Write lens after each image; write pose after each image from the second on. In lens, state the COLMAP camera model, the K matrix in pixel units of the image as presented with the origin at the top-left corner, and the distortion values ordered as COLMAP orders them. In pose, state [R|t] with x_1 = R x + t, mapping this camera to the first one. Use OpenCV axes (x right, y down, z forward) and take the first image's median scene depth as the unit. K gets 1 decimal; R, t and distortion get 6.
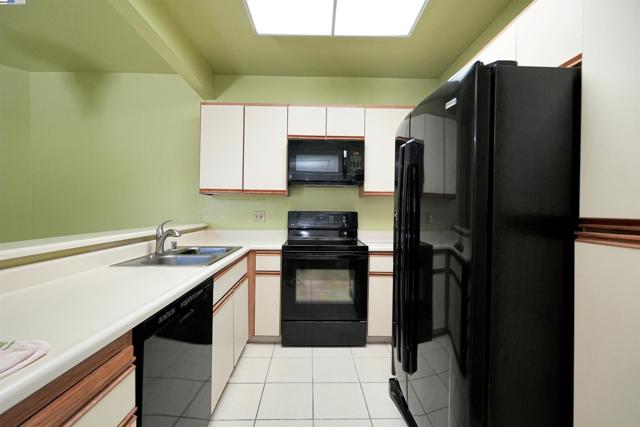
lens RADIAL K [[272.8, 0, 320.0], [0, 272.8, 213.5], [0, 0, 1]] dist [-0.001520, -0.000031]
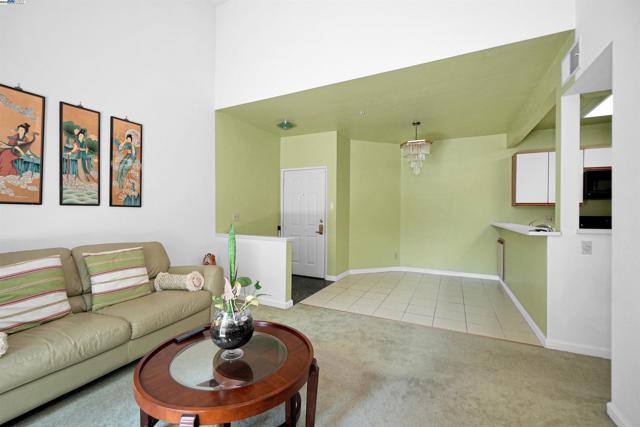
lens RADIAL K [[276.8, 0, 319.4], [0, 276.8, 214.9], [0, 0, 1]] dist [-0.000722, 0.000481]
pose [[0.885658, 0.002682, -0.464330, -0.769587], [-0.008214, 0.999917, -0.009892, 0.011705], [0.464265, 0.012575, 0.885607, -1.166828]]
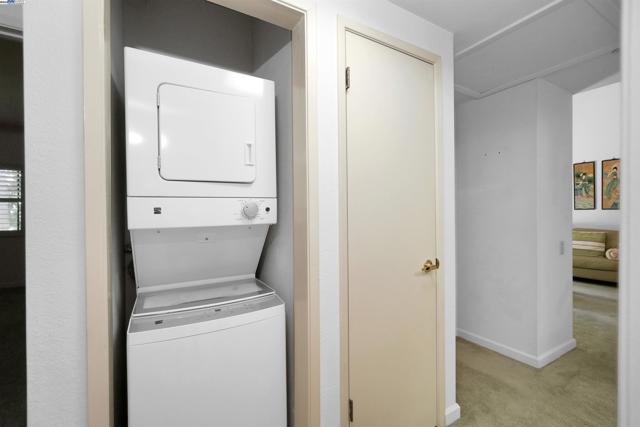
lens RADIAL K [[276.8, 0, 319.4], [0, 276.8, 214.9], [0, 0, 1]] dist [-0.000722, 0.000481]
pose [[-0.866023, 0.000705, -0.500003, 0.759195], [-0.006900, 0.999887, 0.013361, 0.000783], [0.499956, 0.015021, -0.865921, 0.106430]]
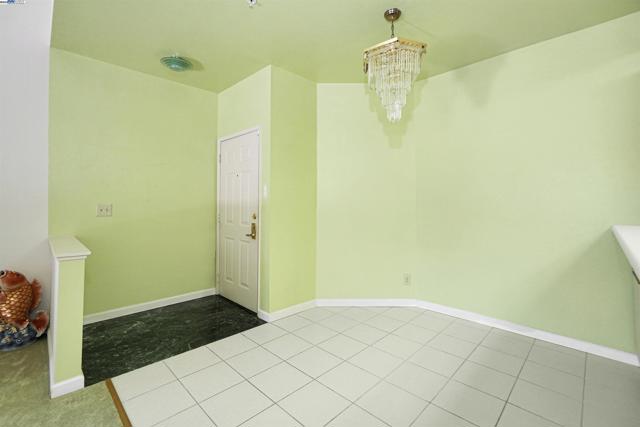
lens RADIAL K [[283.7, 0, 318.5], [0, 283.7, 200.0], [0, 0, 1]] dist [-0.000335, 0.000227]
pose [[0.695038, -0.016293, -0.718789, -0.600578], [-0.011960, 0.999343, -0.034217, 0.001393], [0.718874, 0.032379, 0.694386, -0.081542]]
